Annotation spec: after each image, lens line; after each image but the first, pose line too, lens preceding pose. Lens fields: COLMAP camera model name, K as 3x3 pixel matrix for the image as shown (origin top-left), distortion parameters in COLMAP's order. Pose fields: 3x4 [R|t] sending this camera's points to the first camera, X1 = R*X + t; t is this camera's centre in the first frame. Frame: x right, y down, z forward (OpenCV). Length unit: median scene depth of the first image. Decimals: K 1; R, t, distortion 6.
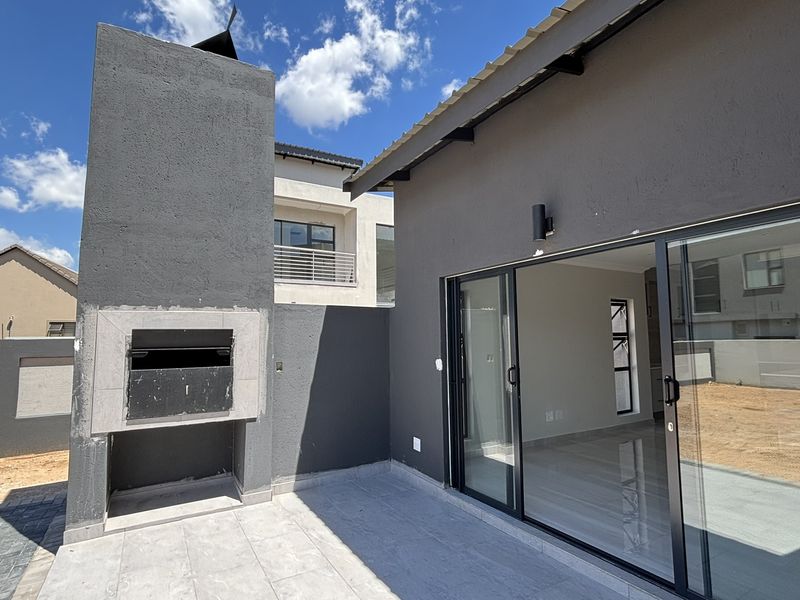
lens RADIAL K [[432.3, 0, 395.6], [0, 432.3, 302.5], [0, 0, 1]] dist [0.011902, -0.001504]
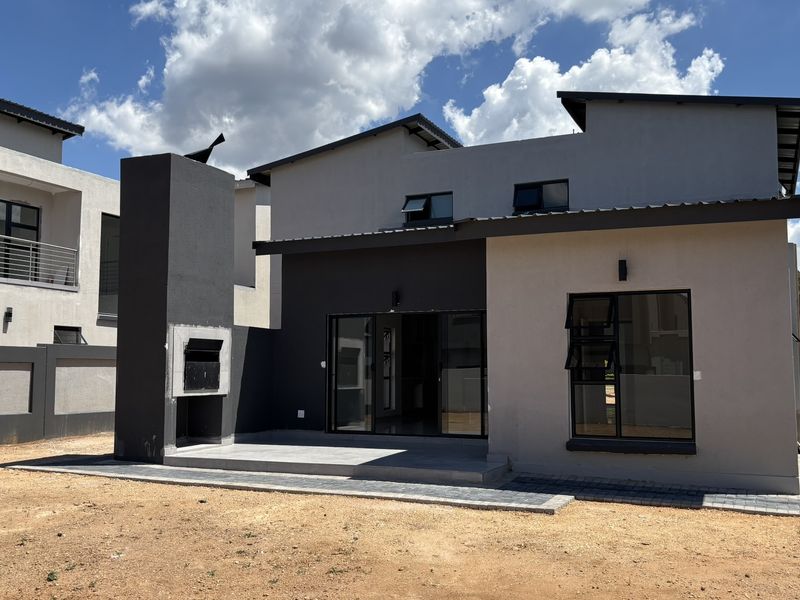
lens RADIAL K [[779.4, 0, 400.2], [0, 779.4, 299.8], [0, 0, 1]] dist [0.009855, 0.000000]
pose [[0.816456, 0.062473, 0.574017, -0.858190], [-0.055824, 0.998013, -0.029217, -0.024618], [-0.574702, -0.008189, 0.818322, -1.024613]]
